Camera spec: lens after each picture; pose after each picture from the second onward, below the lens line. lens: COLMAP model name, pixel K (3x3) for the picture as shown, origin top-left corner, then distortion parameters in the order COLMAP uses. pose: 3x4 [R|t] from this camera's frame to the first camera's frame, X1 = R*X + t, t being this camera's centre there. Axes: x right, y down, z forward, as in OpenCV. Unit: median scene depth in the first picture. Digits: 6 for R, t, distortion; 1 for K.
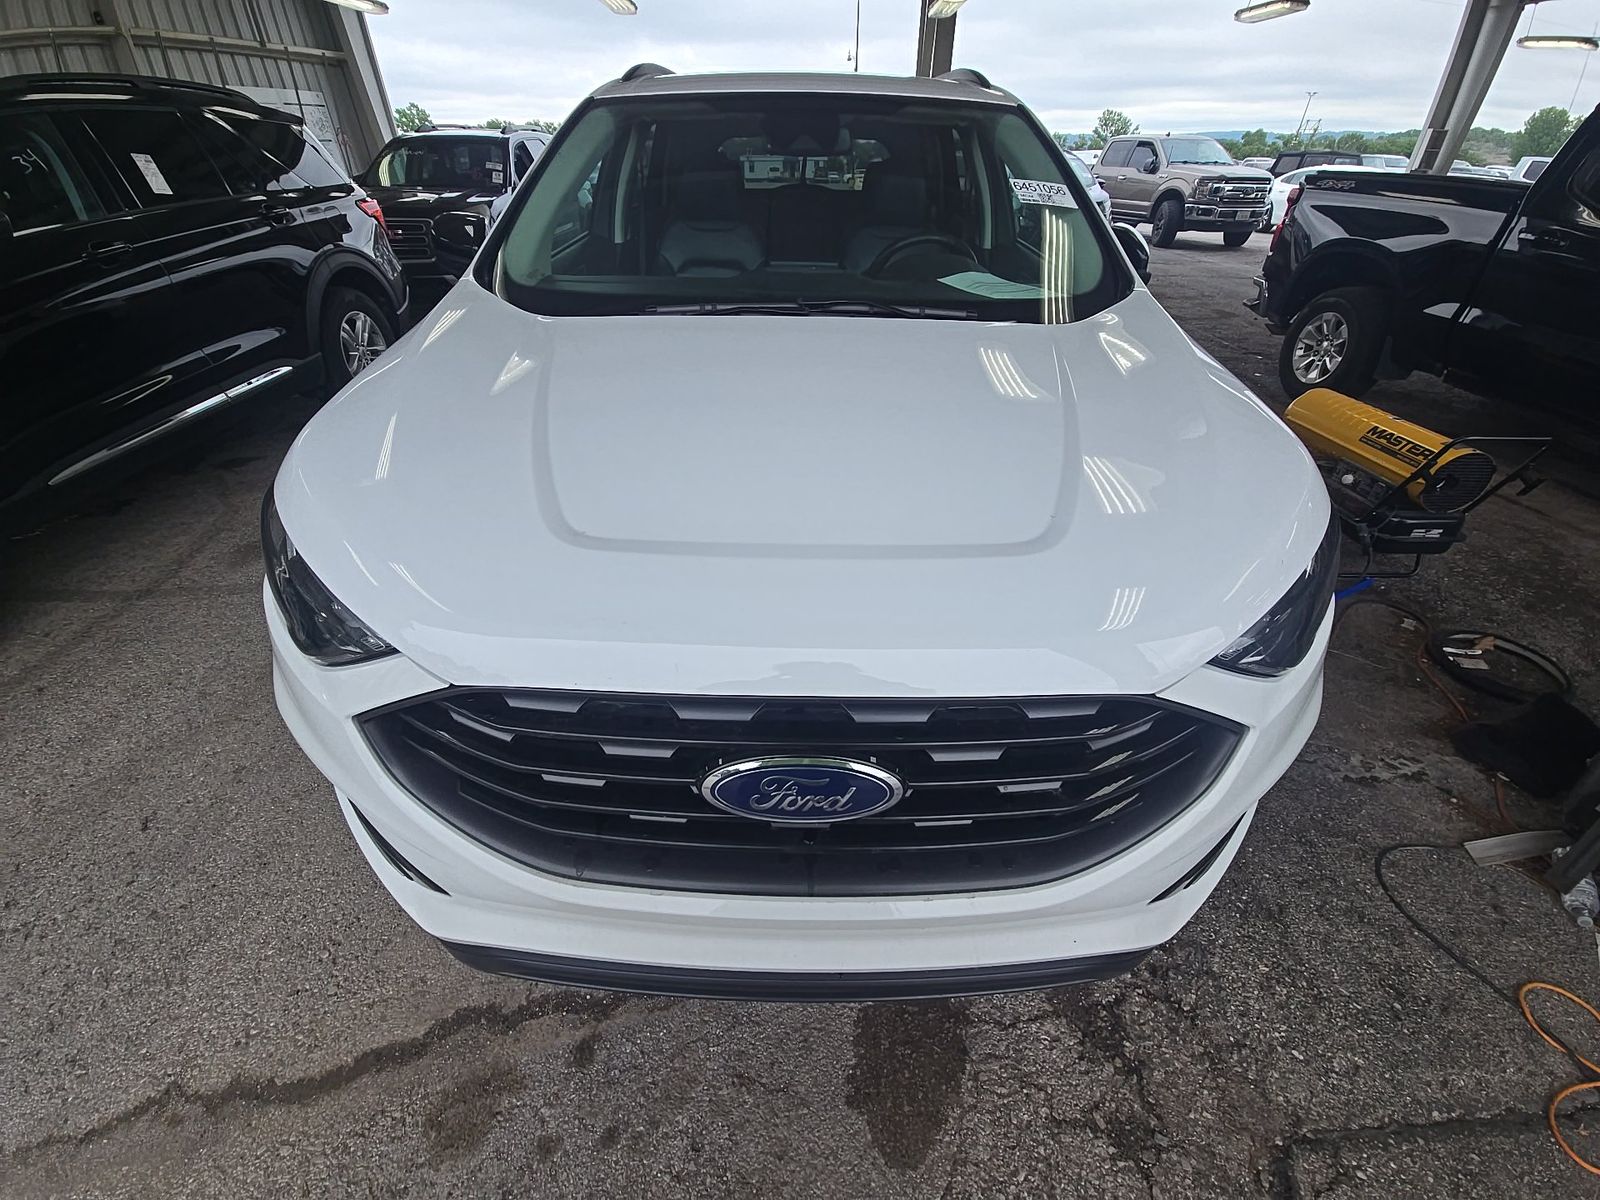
lens RADIAL K [[641.0, 0, 810.6], [0, 641.0, 614.5], [0, 0, 1]] dist [0.018841, -0.010865]
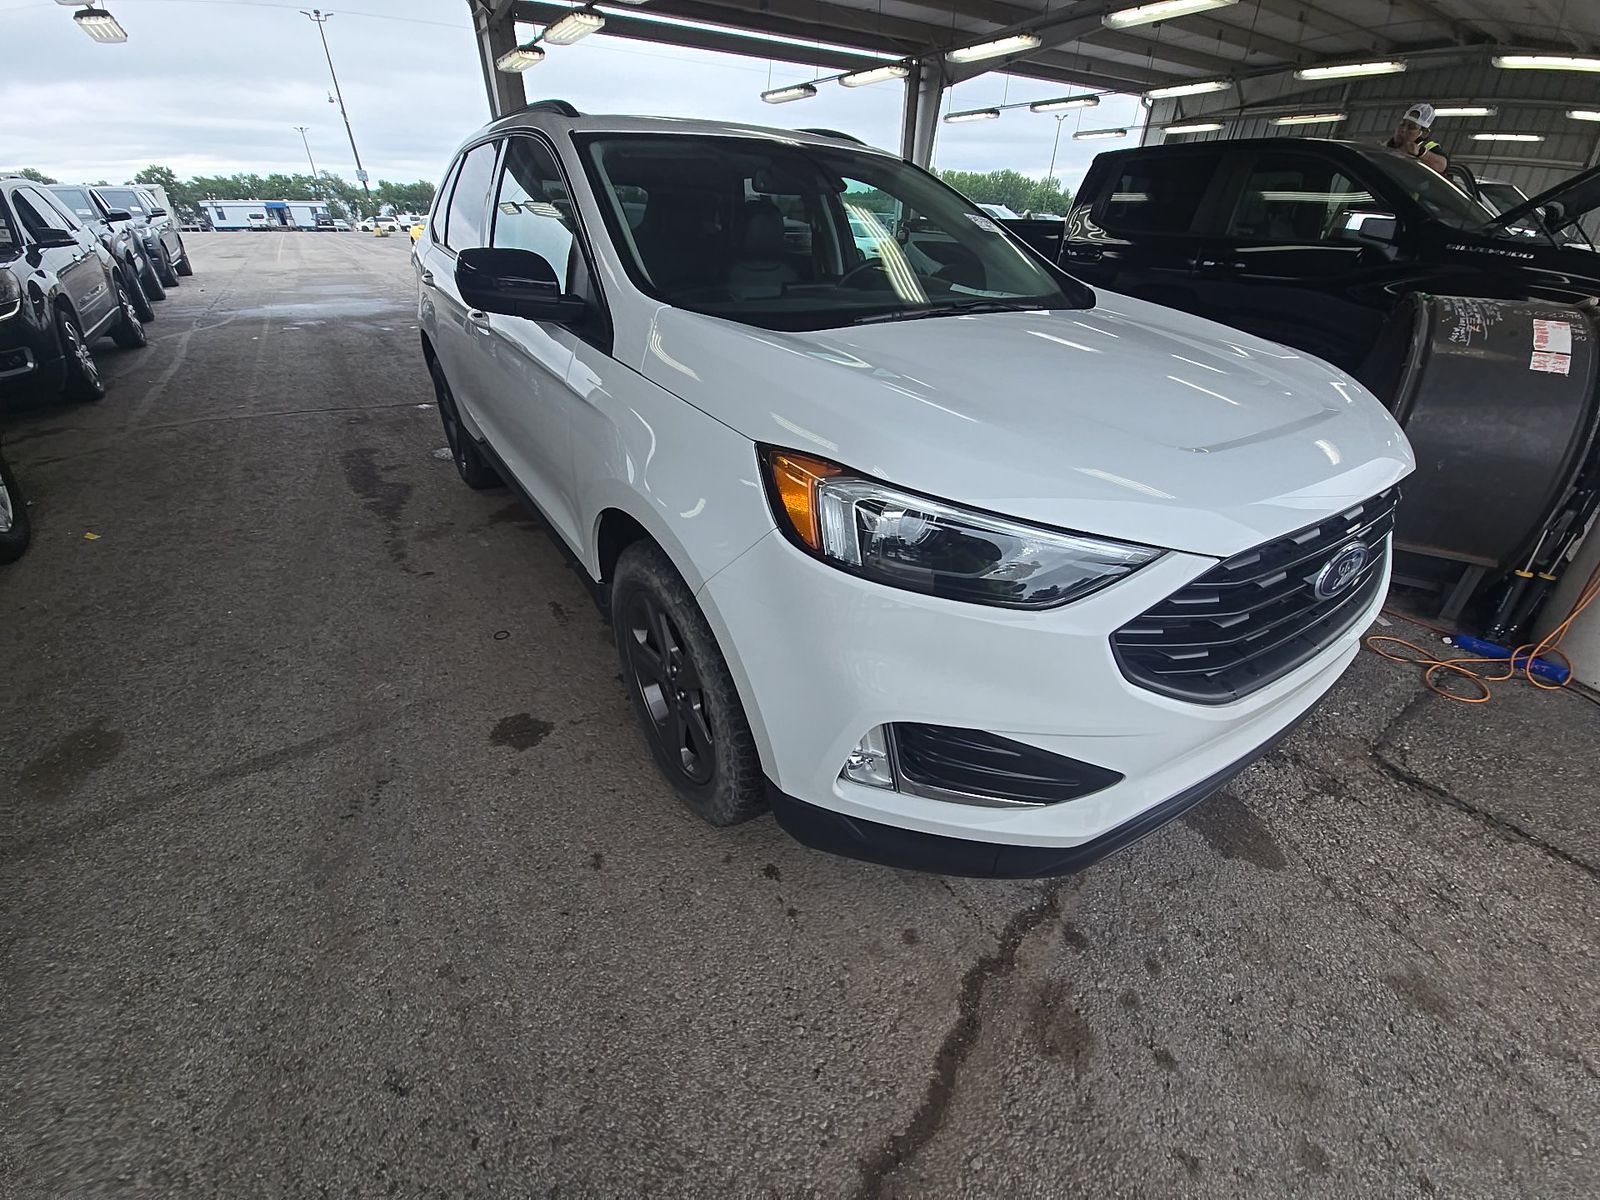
lens RADIAL K [[641.0, 0, 810.6], [0, 641.0, 614.5], [0, 0, 1]] dist [0.018841, -0.010865]
pose [[0.821718, -0.291391, 0.489765, -1.146329], [0.318014, 0.947604, 0.030230, -0.054474], [-0.472912, 0.130912, 0.871330, 0.147431]]
